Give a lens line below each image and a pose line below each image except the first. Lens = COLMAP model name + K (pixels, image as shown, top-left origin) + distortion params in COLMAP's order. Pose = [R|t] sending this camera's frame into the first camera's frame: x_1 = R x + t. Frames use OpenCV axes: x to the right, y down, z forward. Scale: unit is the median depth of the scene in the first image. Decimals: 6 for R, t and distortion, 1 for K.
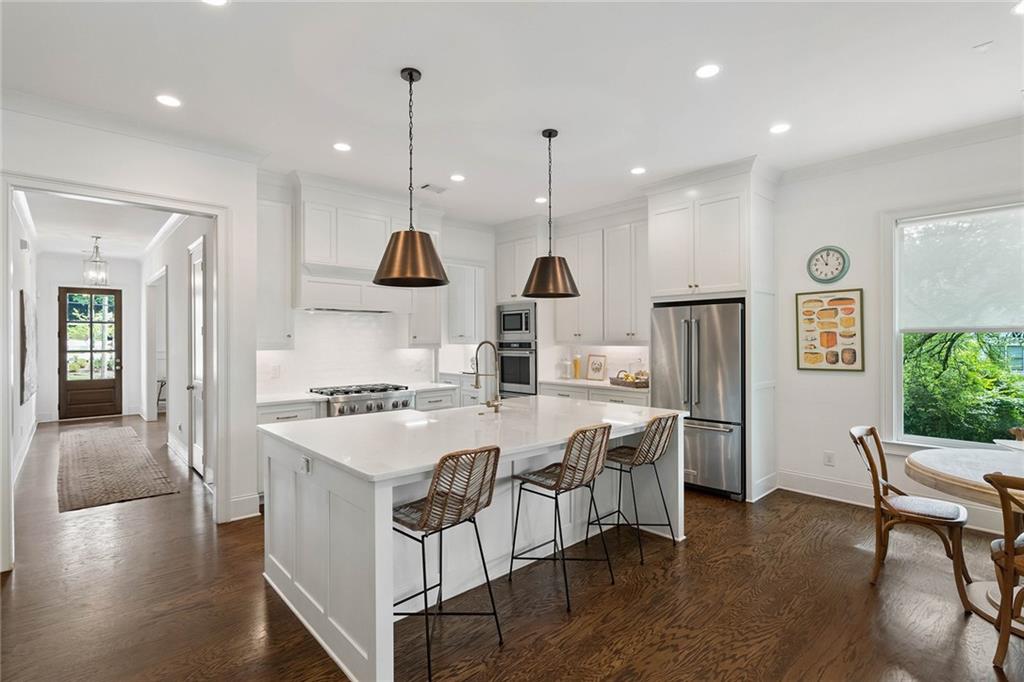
lens RADIAL K [[486.7, 0, 497.6], [0, 486.7, 345.3], [0, 0, 1]] dist [-0.012298, 0.000225]
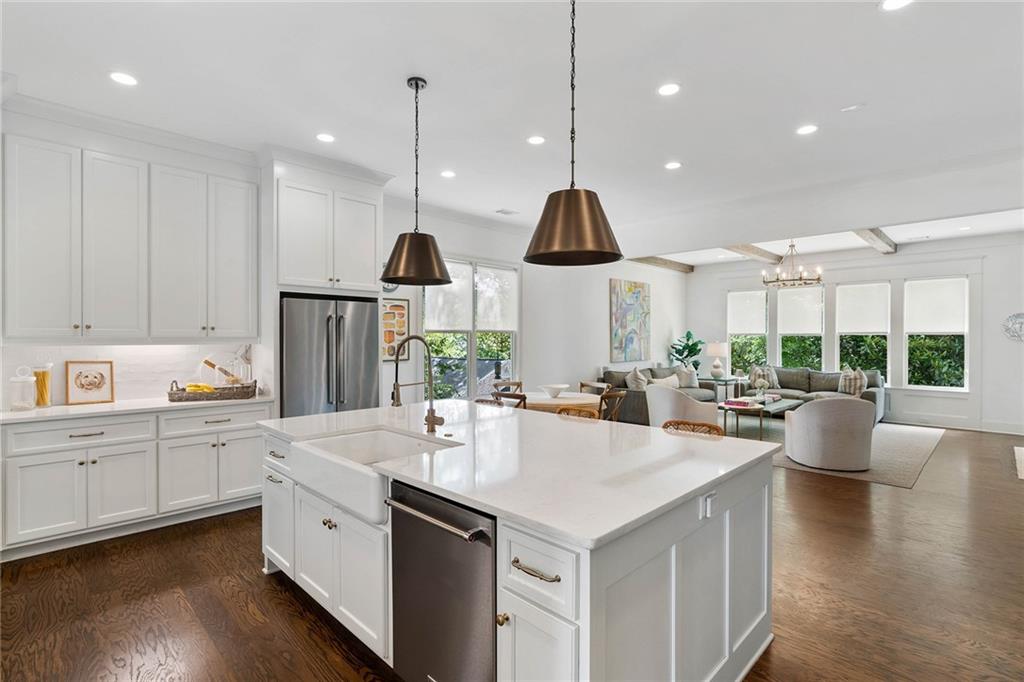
lens RADIAL K [[492.4, 0, 512.0], [0, 492.4, 341.0], [0, 0, 1]] dist [0.002102, 0.000018]
pose [[-0.066741, -0.008227, 0.997736, -0.549679], [0.003118, 0.999959, 0.008454, -0.009478], [-0.997765, 0.003675, -0.066713, 0.679835]]
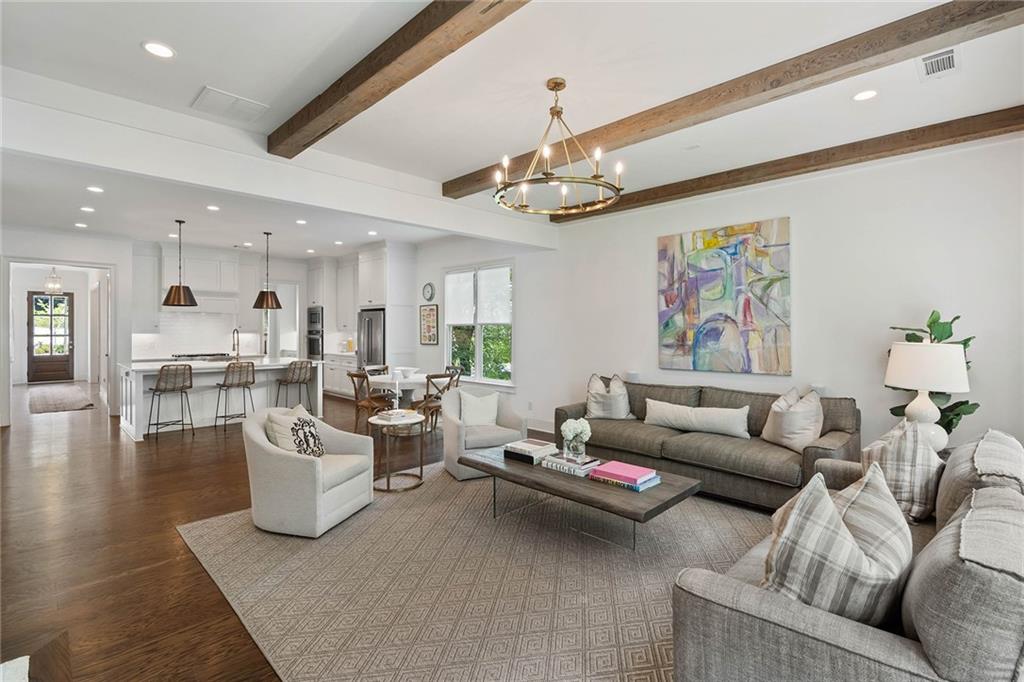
lens RADIAL K [[470.2, 0, 492.9], [0, 470.2, 333.7], [0, 0, 1]] dist [-0.004378, -0.000210]
pose [[0.998856, 0.002674, 0.047754, 0.760812], [-0.002688, 0.999996, 0.000219, 0.005515], [-0.047753, -0.000348, 0.998859, -0.856980]]
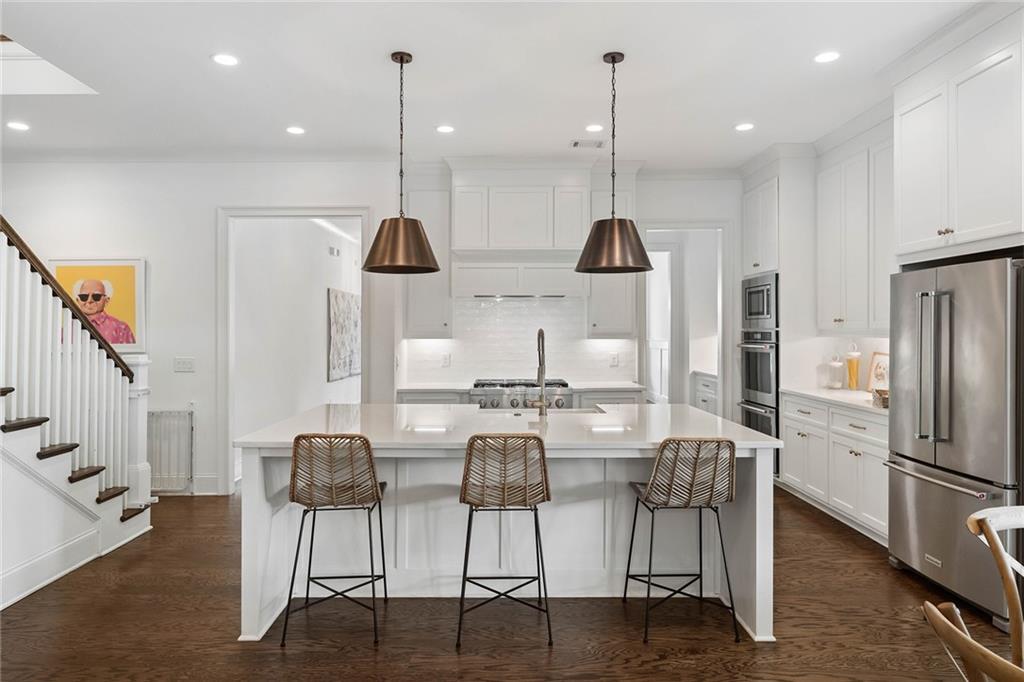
lens RADIAL K [[639.1, 0, 494.9], [0, 639.1, 331.3], [0, 0, 1]] dist [0.005059, -0.000997]
pose [[0.749957, 0.000396, -0.661486, 0.475732], [-0.005635, 0.999967, -0.005790, 0.000735], [0.661463, 0.008069, 0.749935, 0.093359]]
